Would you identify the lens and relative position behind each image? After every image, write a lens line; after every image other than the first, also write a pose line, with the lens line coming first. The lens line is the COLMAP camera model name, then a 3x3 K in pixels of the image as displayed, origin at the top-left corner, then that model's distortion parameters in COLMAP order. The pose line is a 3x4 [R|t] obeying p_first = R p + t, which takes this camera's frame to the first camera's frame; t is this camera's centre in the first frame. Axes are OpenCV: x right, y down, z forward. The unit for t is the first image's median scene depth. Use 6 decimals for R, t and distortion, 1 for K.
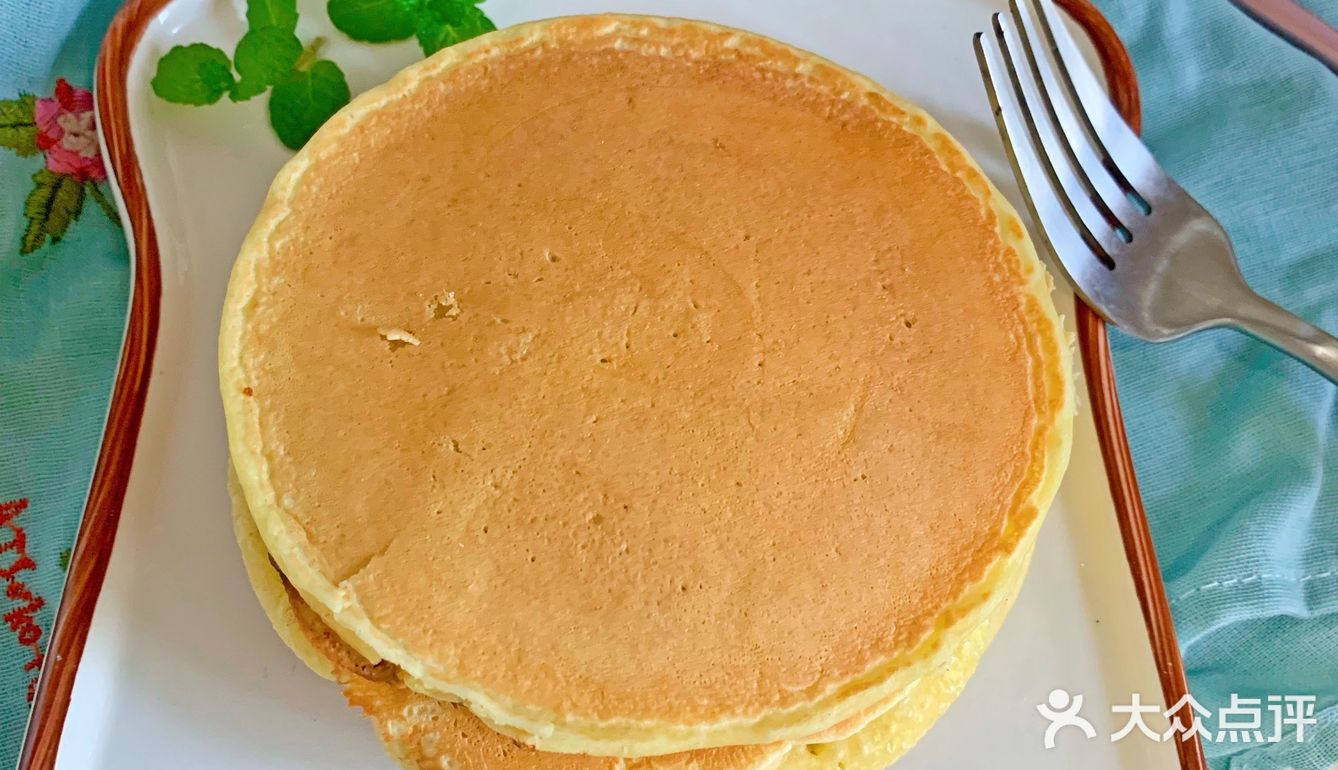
lens RADIAL K [[1365.2, 0, 669.0], [0, 1365.2, 385.0], [0, 0, 1]] dist [0.119350, -0.417252]
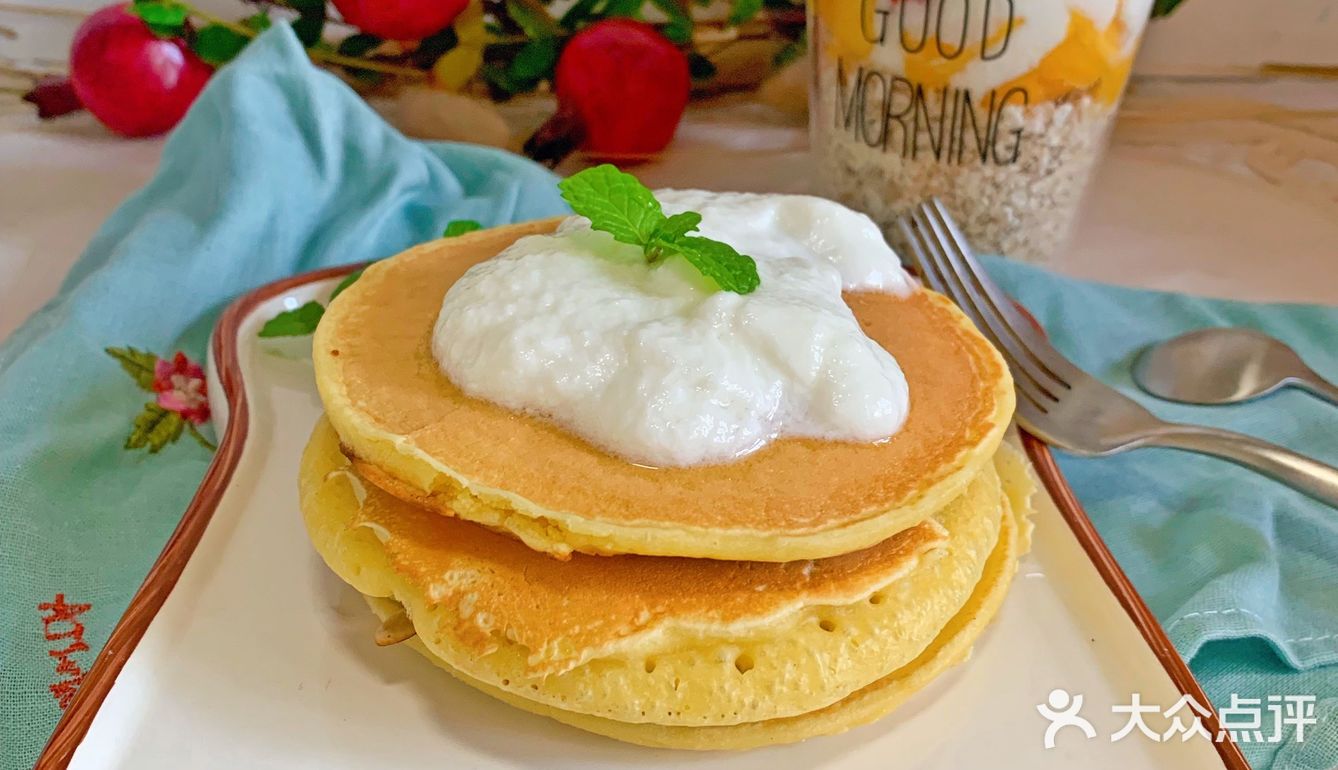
lens RADIAL K [[1378.9, 0, 669.0], [0, 1378.9, 385.0], [0, 0, 1]] dist [0.128735, -0.460858]
pose [[0.999199, -0.037759, 0.013248, -0.024034], [0.037890, 0.786319, -0.616658, 0.787370], [0.012867, 0.616666, 0.787120, 0.042179]]
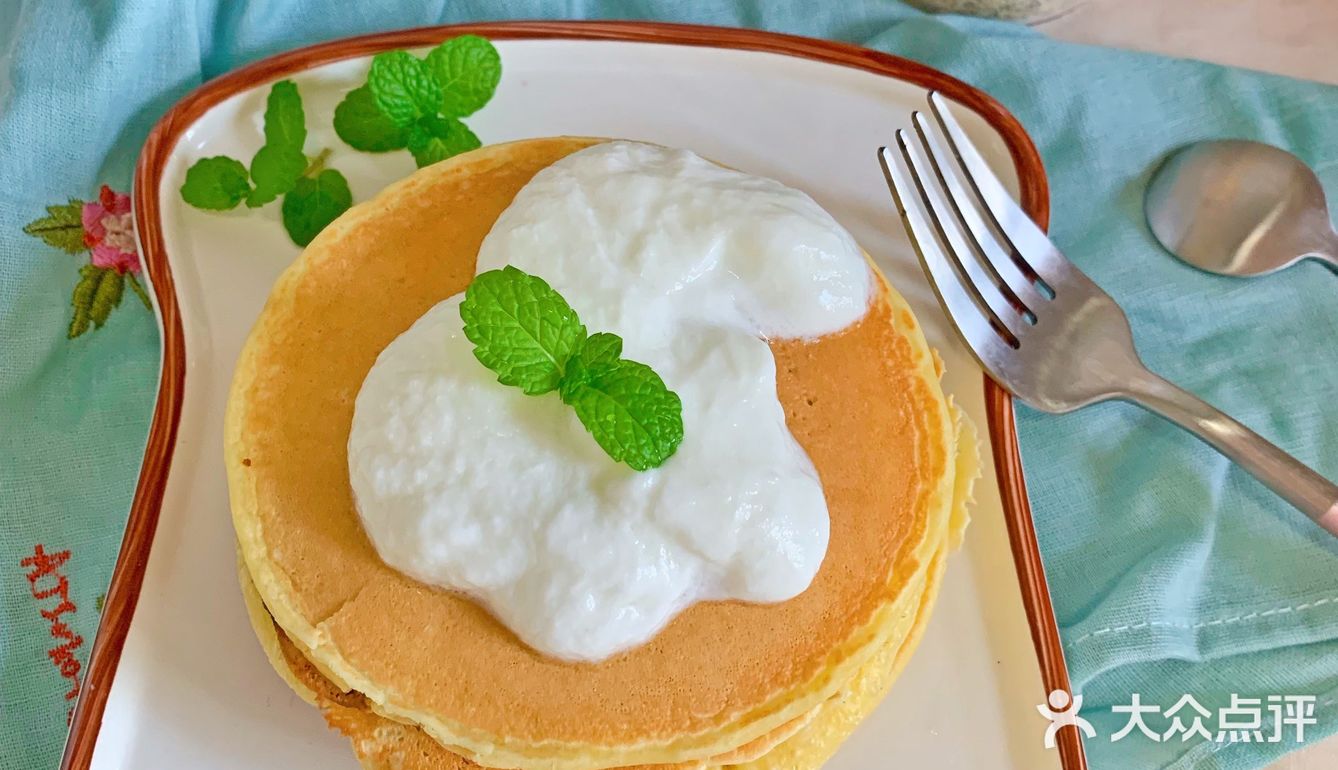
lens RADIAL K [[1365.2, 0, 669.0], [0, 1365.2, 385.0], [0, 0, 1]] dist [0.119350, -0.417252]
pose [[0.998952, -0.003199, -0.045665, 0.111294], [0.001663, 0.999433, -0.033626, -0.020801], [0.045747, 0.033515, 0.998391, -0.170987]]
